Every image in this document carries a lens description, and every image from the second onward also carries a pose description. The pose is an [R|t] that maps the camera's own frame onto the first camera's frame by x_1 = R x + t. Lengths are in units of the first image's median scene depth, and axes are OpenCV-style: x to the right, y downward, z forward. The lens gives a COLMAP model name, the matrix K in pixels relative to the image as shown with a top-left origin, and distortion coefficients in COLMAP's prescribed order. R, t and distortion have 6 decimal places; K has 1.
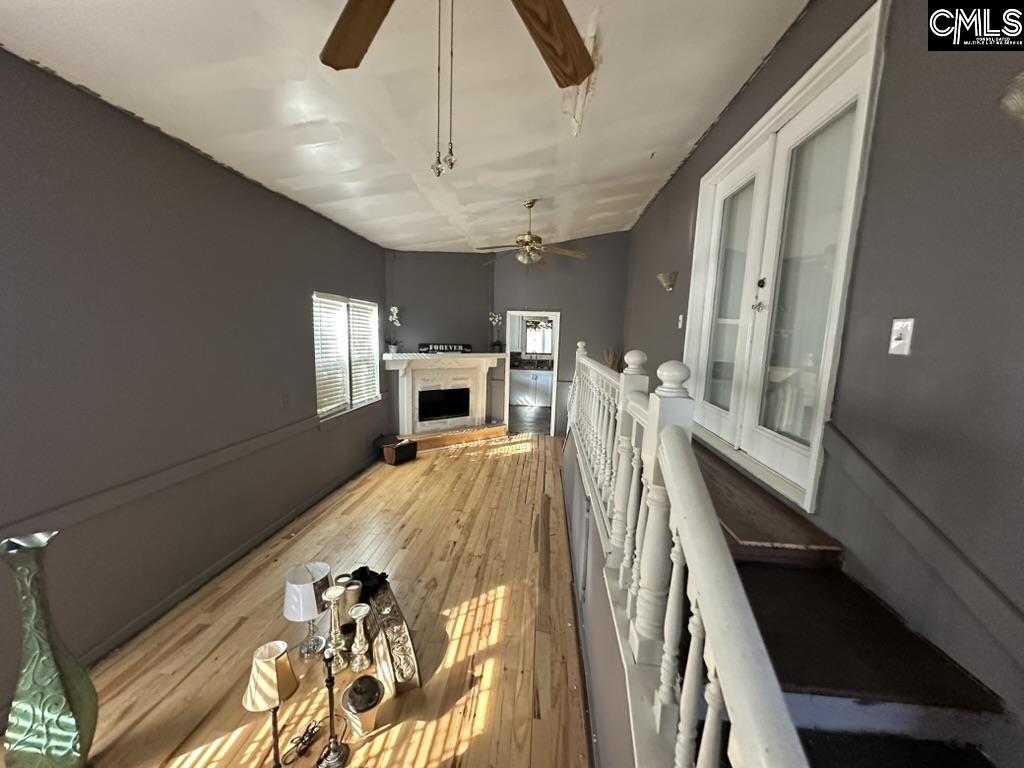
lens RADIAL K [[410.8, 0, 508.6], [0, 410.8, 387.8], [0, 0, 1]] dist [-0.006554, 0.000955]
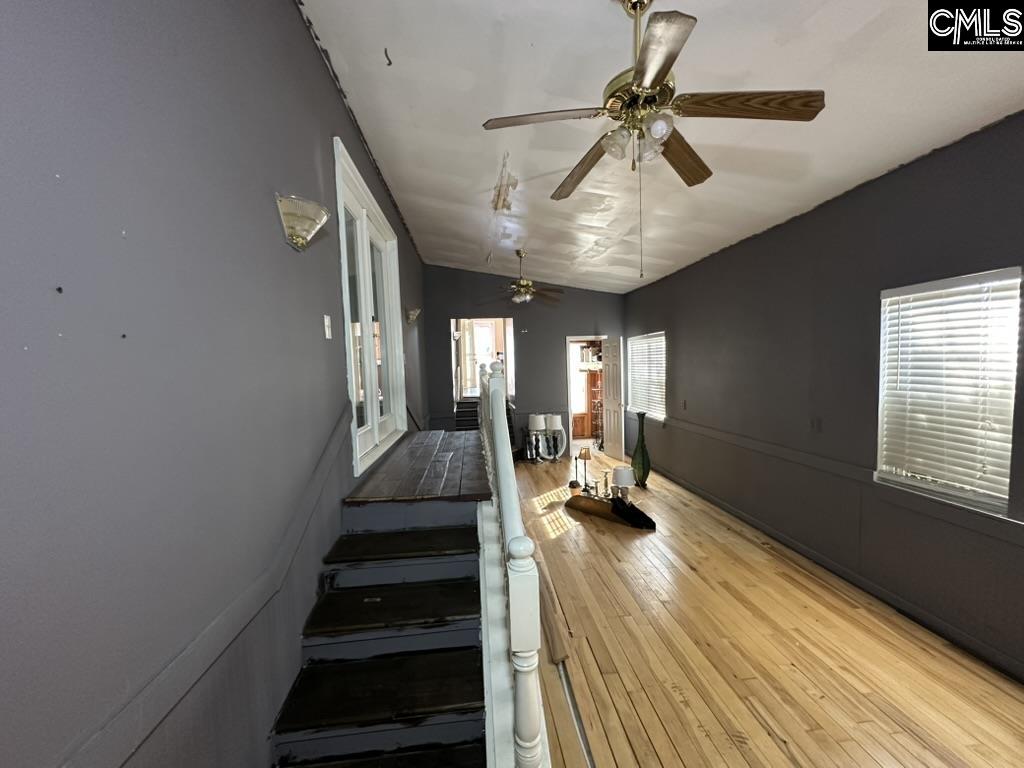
lens RADIAL K [[410.8, 0, 513.0], [0, 410.8, 388.8], [0, 0, 1]] dist [-0.006554, 0.000955]
pose [[-0.981519, 0.011377, -0.191026, 0.316876], [-0.024087, 0.982948, 0.182302, -0.217298], [0.189842, 0.183534, -0.964508, 1.864412]]
